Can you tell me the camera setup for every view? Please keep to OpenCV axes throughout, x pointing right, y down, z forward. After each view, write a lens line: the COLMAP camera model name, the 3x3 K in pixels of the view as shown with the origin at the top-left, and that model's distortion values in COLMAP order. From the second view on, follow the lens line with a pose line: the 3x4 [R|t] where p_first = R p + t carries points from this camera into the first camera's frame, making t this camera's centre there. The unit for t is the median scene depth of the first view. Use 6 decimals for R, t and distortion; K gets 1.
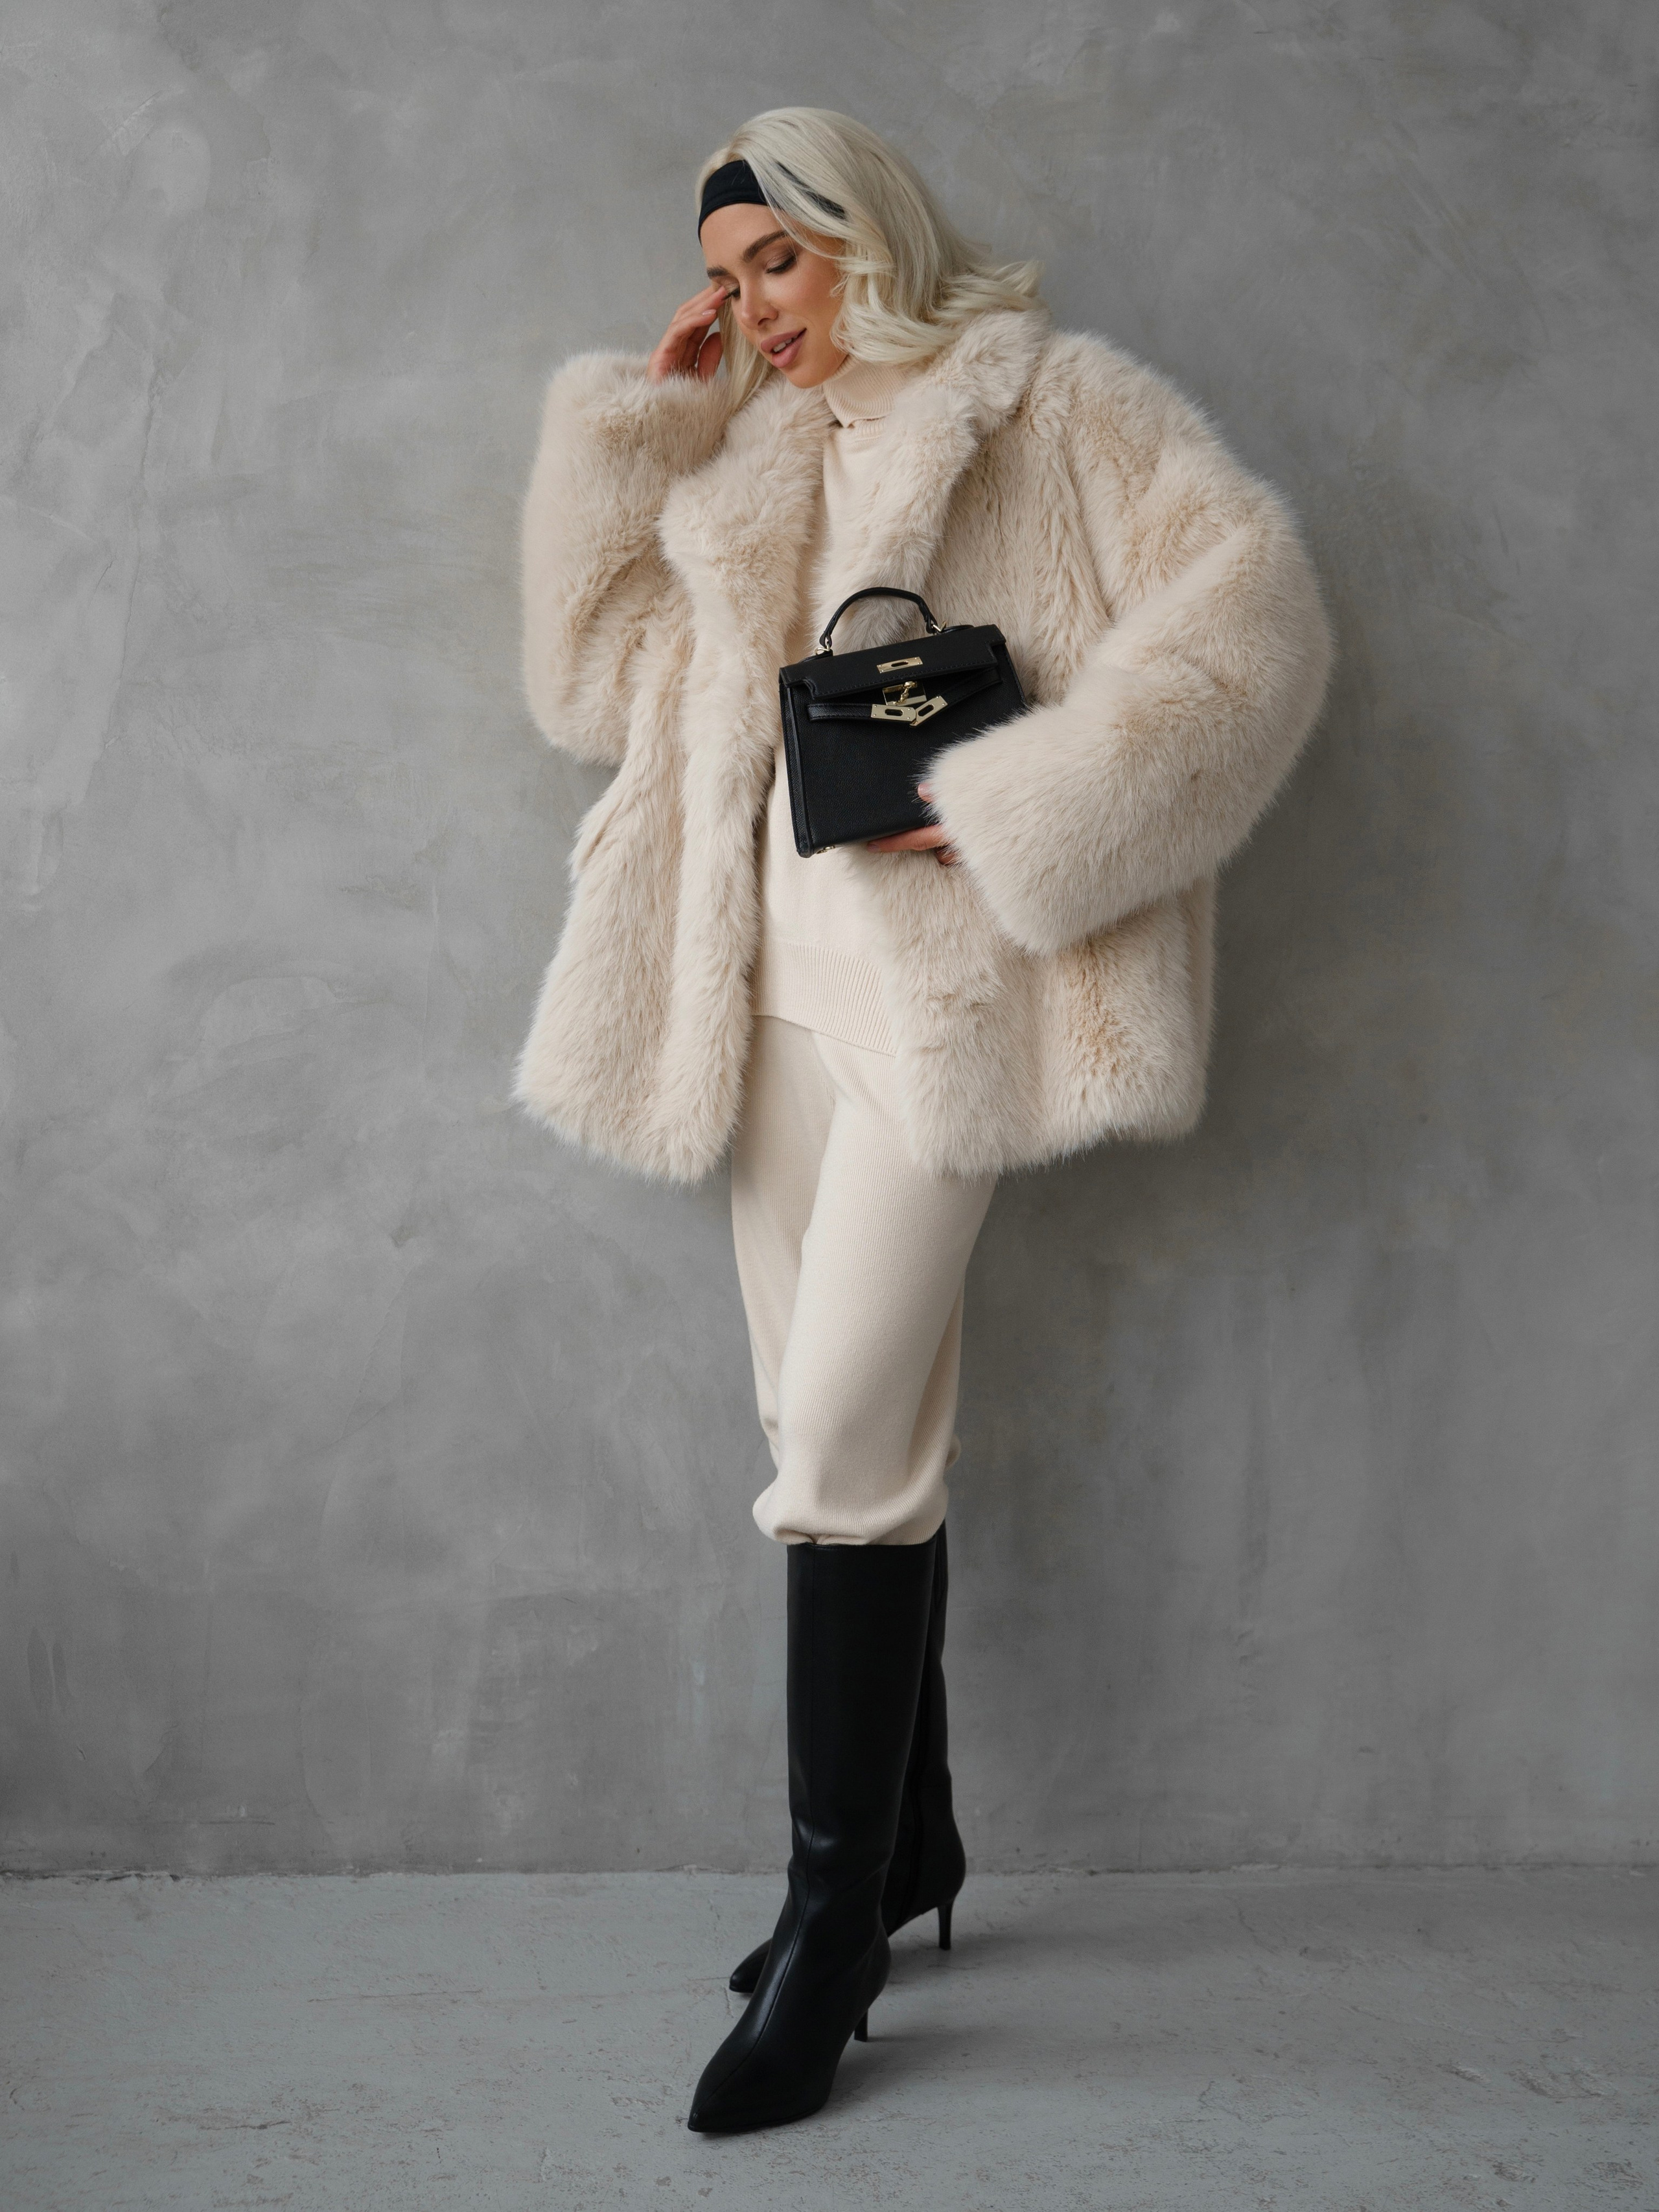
lens RADIAL K [[2281.2, 0, 846.4], [0, 2281.2, 1059.7], [0, 0, 1]] dist [-0.013595, 0.000000]
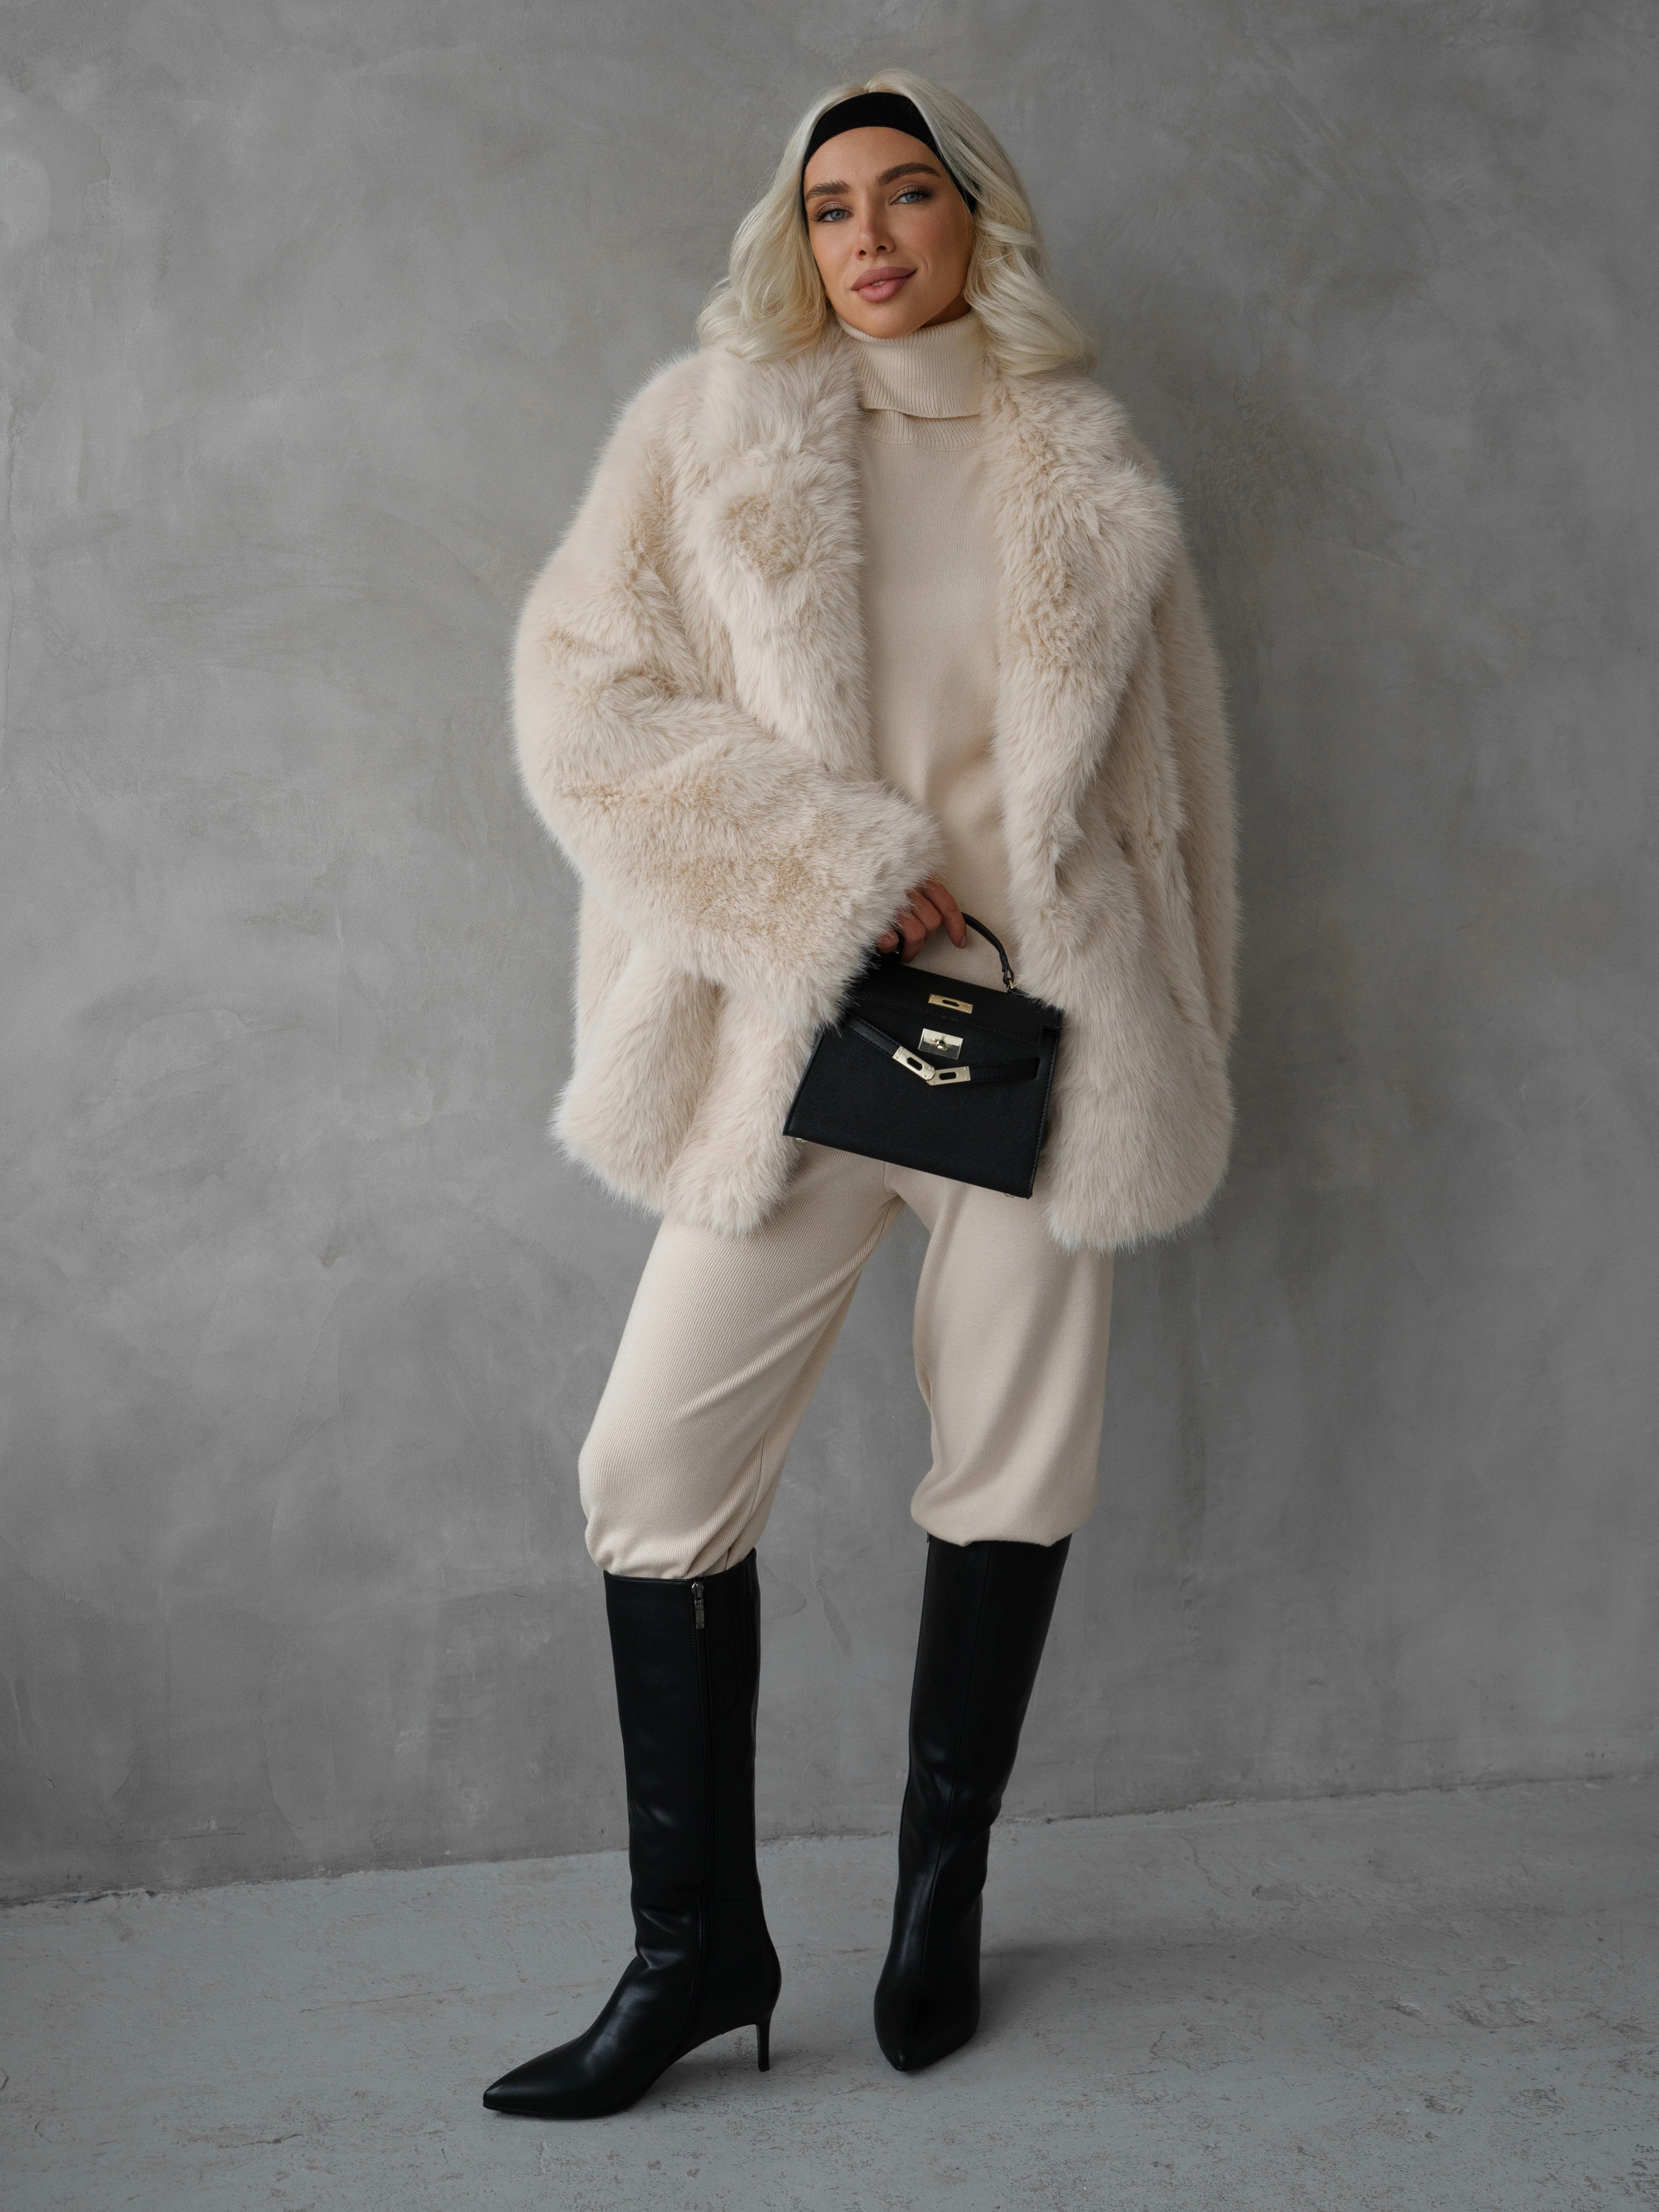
lens RADIAL K [[2796.7, 0, 797.6], [0, 2796.7, 953.6], [0, 0, 1]] dist [0.048311, 0.000000]
pose [[0.998069, -0.061433, 0.009187, 0.008538], [0.060462, 0.994707, 0.083079, -0.146772], [-0.014242, -0.082363, 0.996501, -0.228715]]
